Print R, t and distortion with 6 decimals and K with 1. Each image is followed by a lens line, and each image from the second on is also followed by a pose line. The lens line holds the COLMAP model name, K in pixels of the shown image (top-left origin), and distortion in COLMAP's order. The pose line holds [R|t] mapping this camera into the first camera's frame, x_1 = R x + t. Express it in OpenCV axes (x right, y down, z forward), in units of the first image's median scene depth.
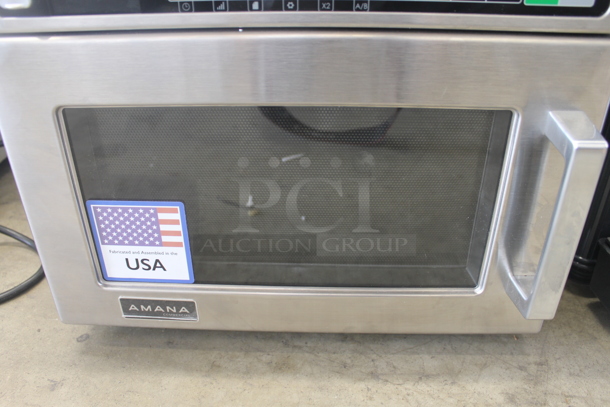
lens RADIAL K [[508.3, 0, 302.4], [0, 508.3, 201.0], [0, 0, 1]] dist [-0.154878, 0.120313]
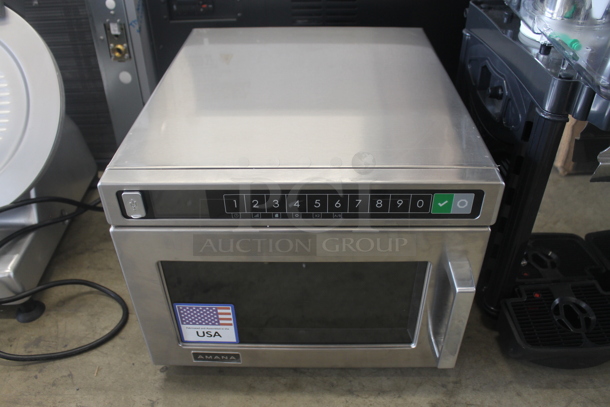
lens RADIAL K [[508.3, 0, 303.4], [0, 508.3, 202.5], [0, 0, 1]] dist [-0.154878, 0.120313]
pose [[0.999822, -0.018296, 0.004515, -0.005811], [0.017644, 0.993000, 0.116791, -0.475122], [-0.006620, -0.116691, 0.993146, -0.559123]]
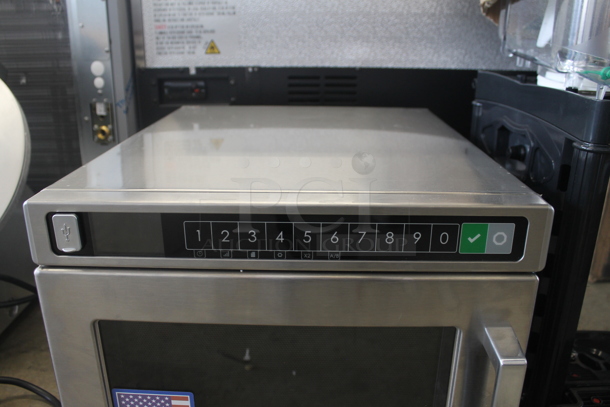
lens RADIAL K [[508.3, 0, 304.0], [0, 508.3, 204.9], [0, 0, 1]] dist [-0.154878, 0.120313]
pose [[0.999969, 0.002806, 0.007303, 0.021413], [-0.001413, 0.982905, -0.184108, -0.204135], [-0.007695, 0.184092, 0.982879, -0.244631]]
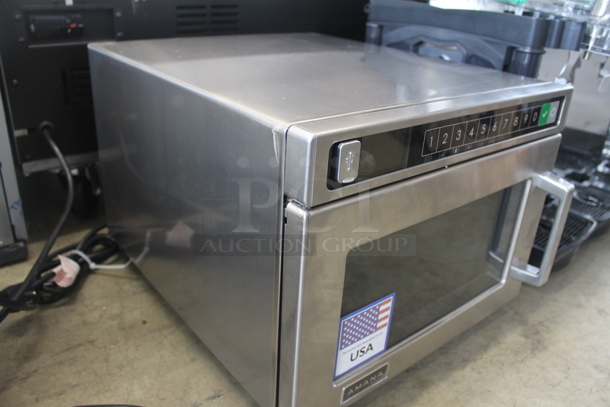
lens RADIAL K [[508.3, 0, 299.4], [0, 508.3, 206.5], [0, 0, 1]] dist [-0.154878, 0.120313]
pose [[0.760346, -0.240940, 0.603176, -1.087744], [0.277696, 0.960086, 0.033453, -0.305433], [-0.587161, 0.142064, 0.796906, 0.035409]]
